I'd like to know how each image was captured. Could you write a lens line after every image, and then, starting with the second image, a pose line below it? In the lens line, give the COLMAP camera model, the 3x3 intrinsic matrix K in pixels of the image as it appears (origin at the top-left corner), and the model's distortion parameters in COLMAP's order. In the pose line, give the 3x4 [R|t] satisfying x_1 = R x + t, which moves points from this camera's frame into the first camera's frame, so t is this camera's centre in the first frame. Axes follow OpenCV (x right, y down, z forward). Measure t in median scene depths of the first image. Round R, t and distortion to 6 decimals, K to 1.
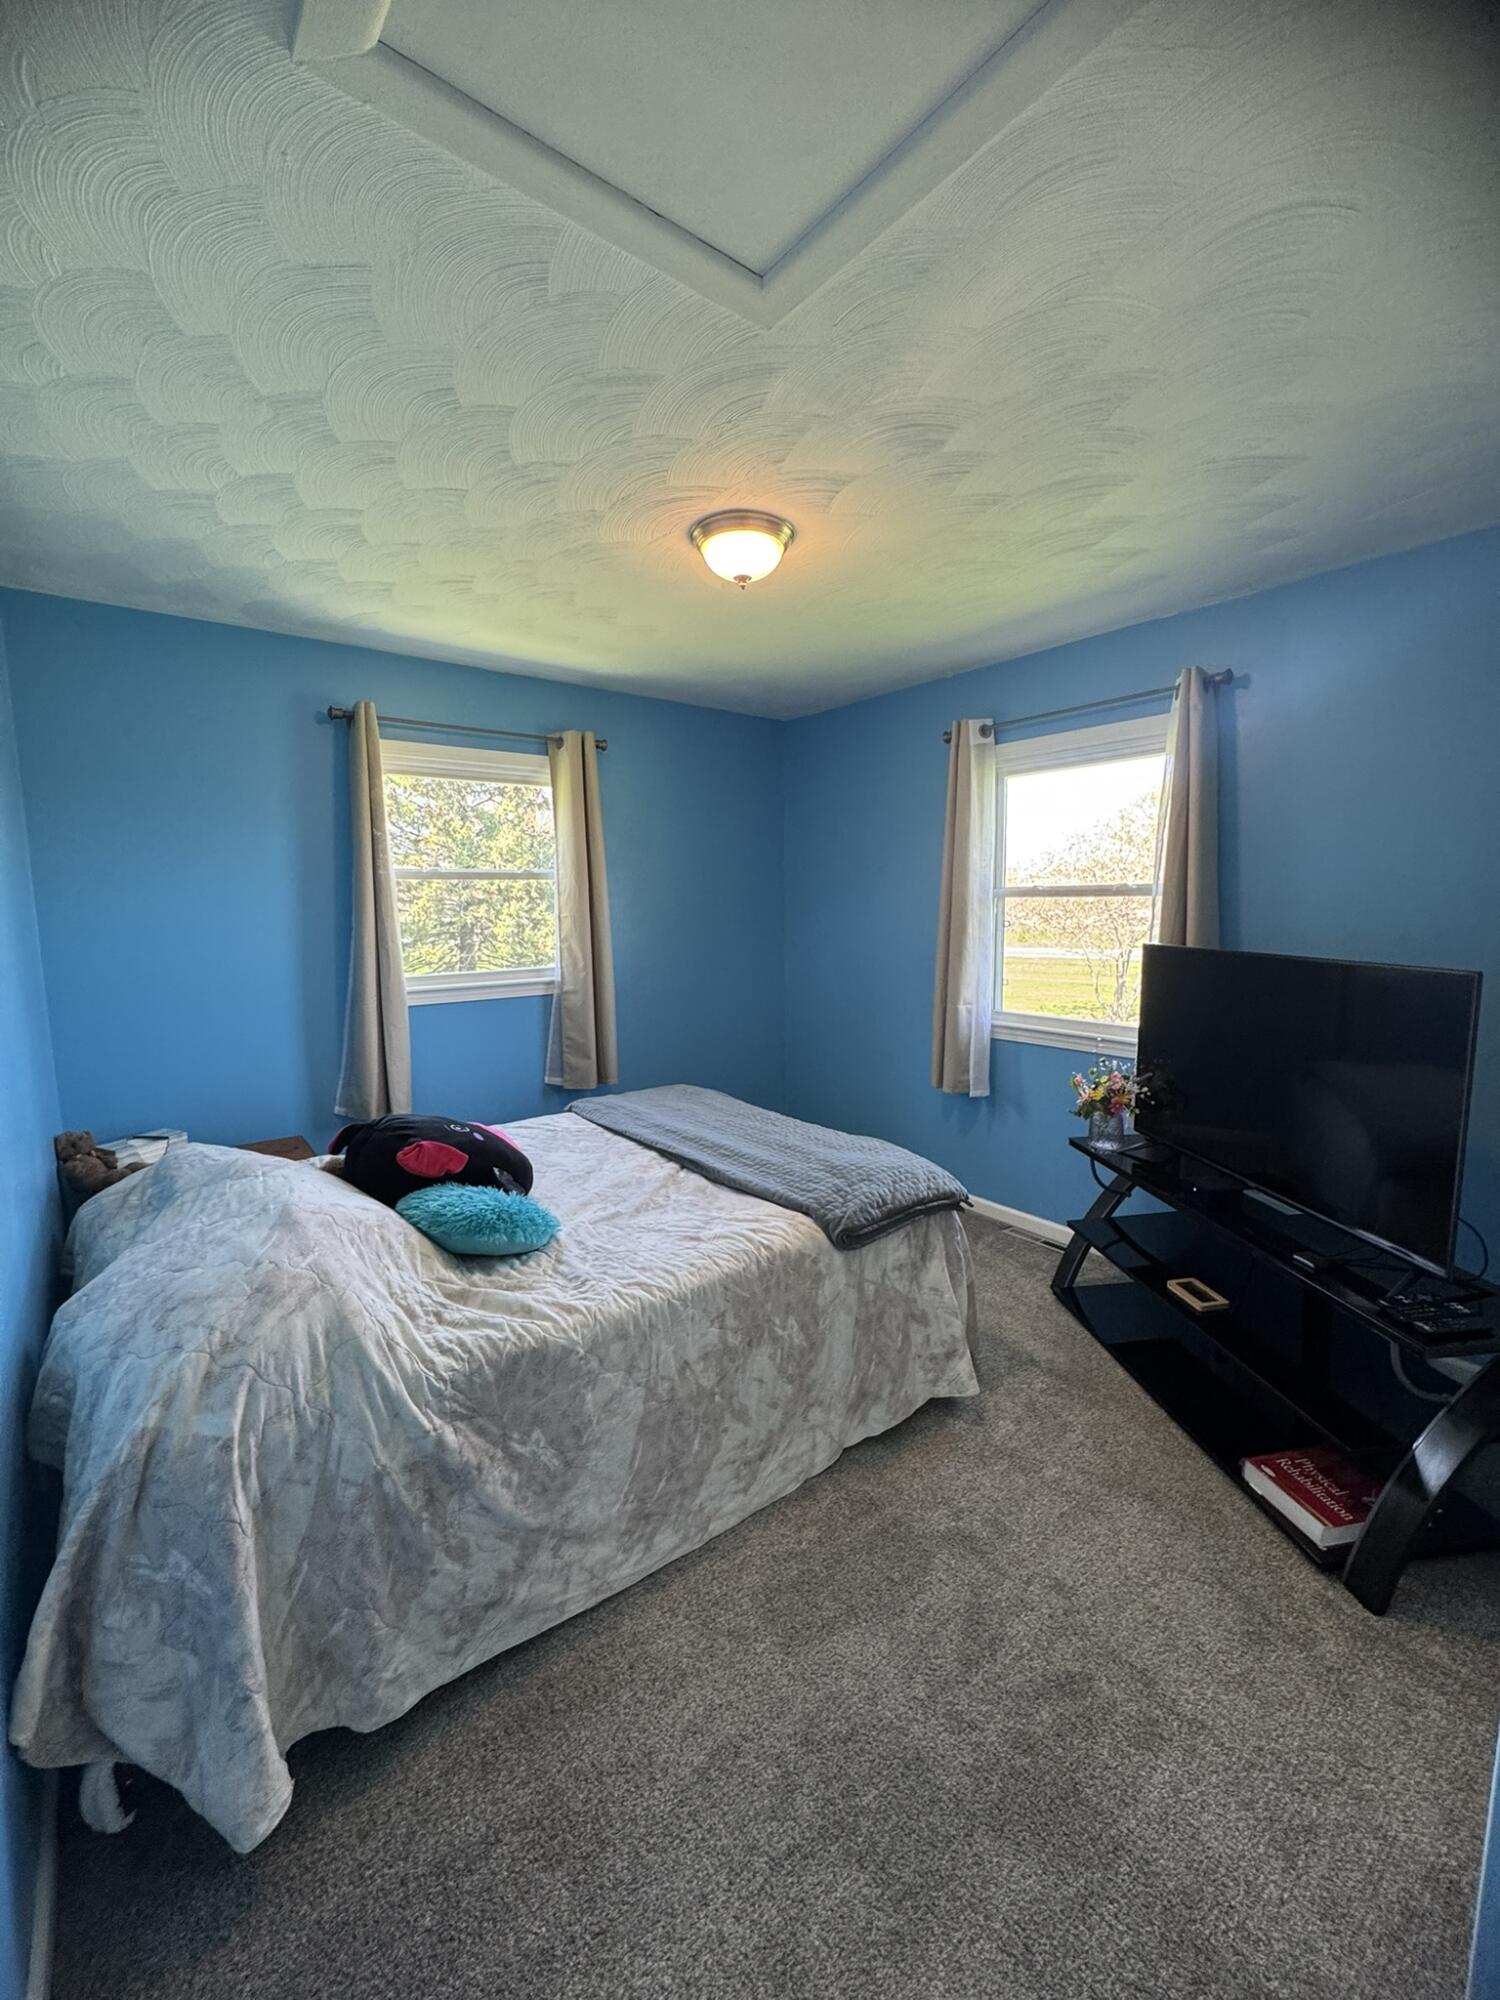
lens RADIAL K [[801.3, 0, 745.8], [0, 801.3, 992.5], [0, 0, 1]] dist [-0.002486, 0.001125]
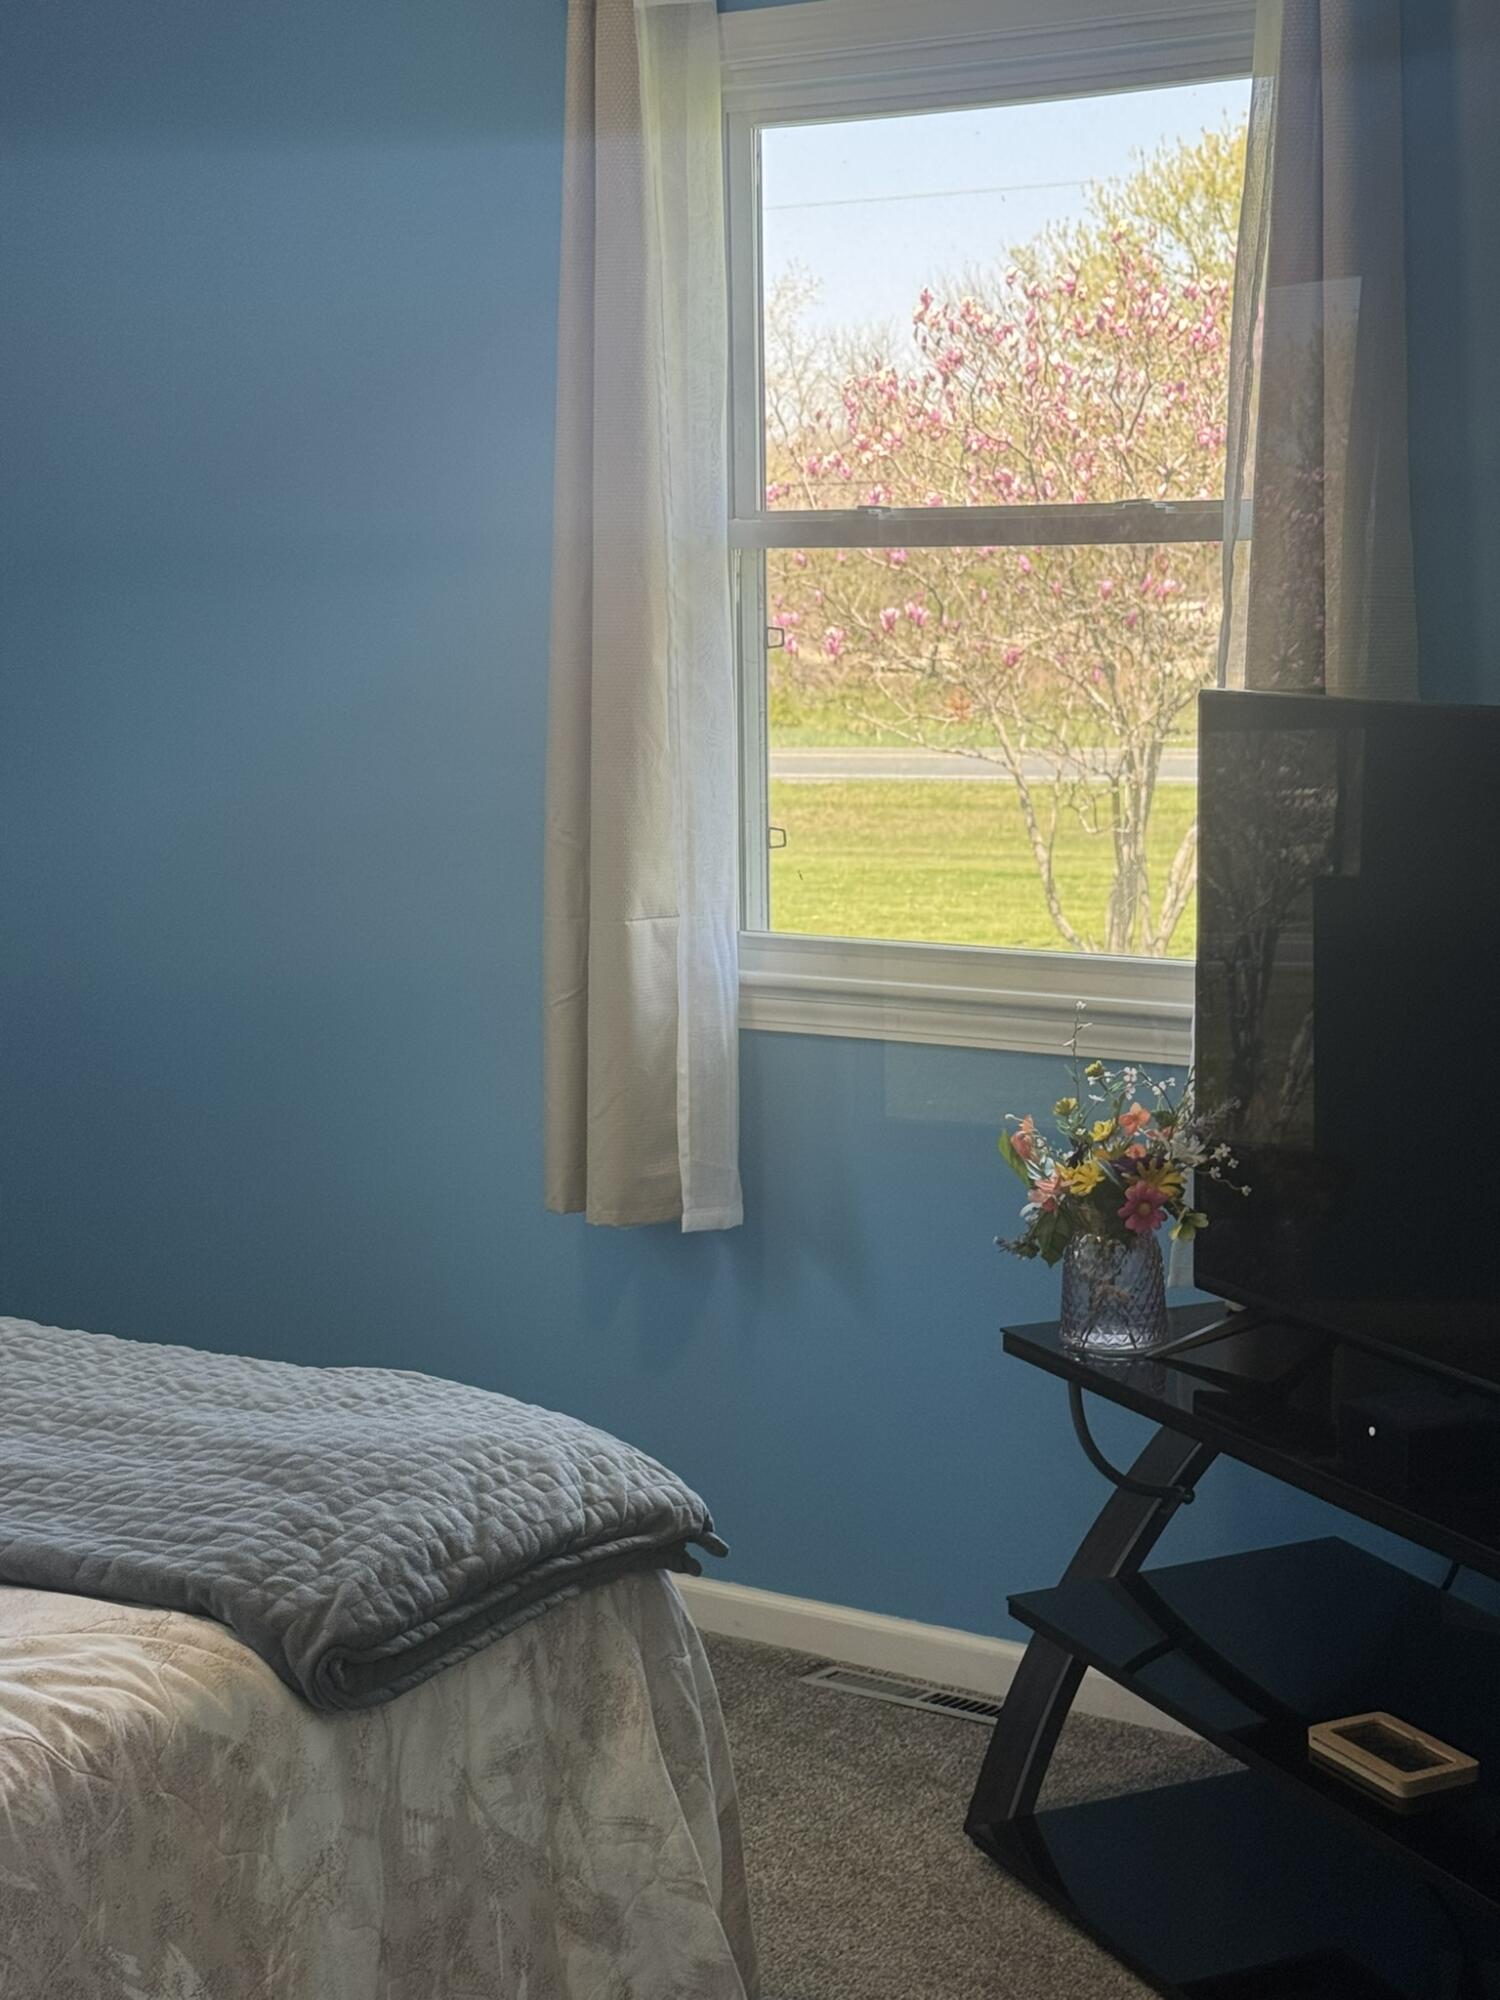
lens RADIAL K [[3216.7, 0, 755.1], [0, 3216.7, 1006.9], [0, 0, 1]] dist [0.130746, 0.000000]
pose [[0.947748, -0.043400, 0.316054, -0.083822], [0.037218, 0.998980, 0.025571, 0.027457], [-0.316842, -0.012472, 0.948396, -0.163776]]
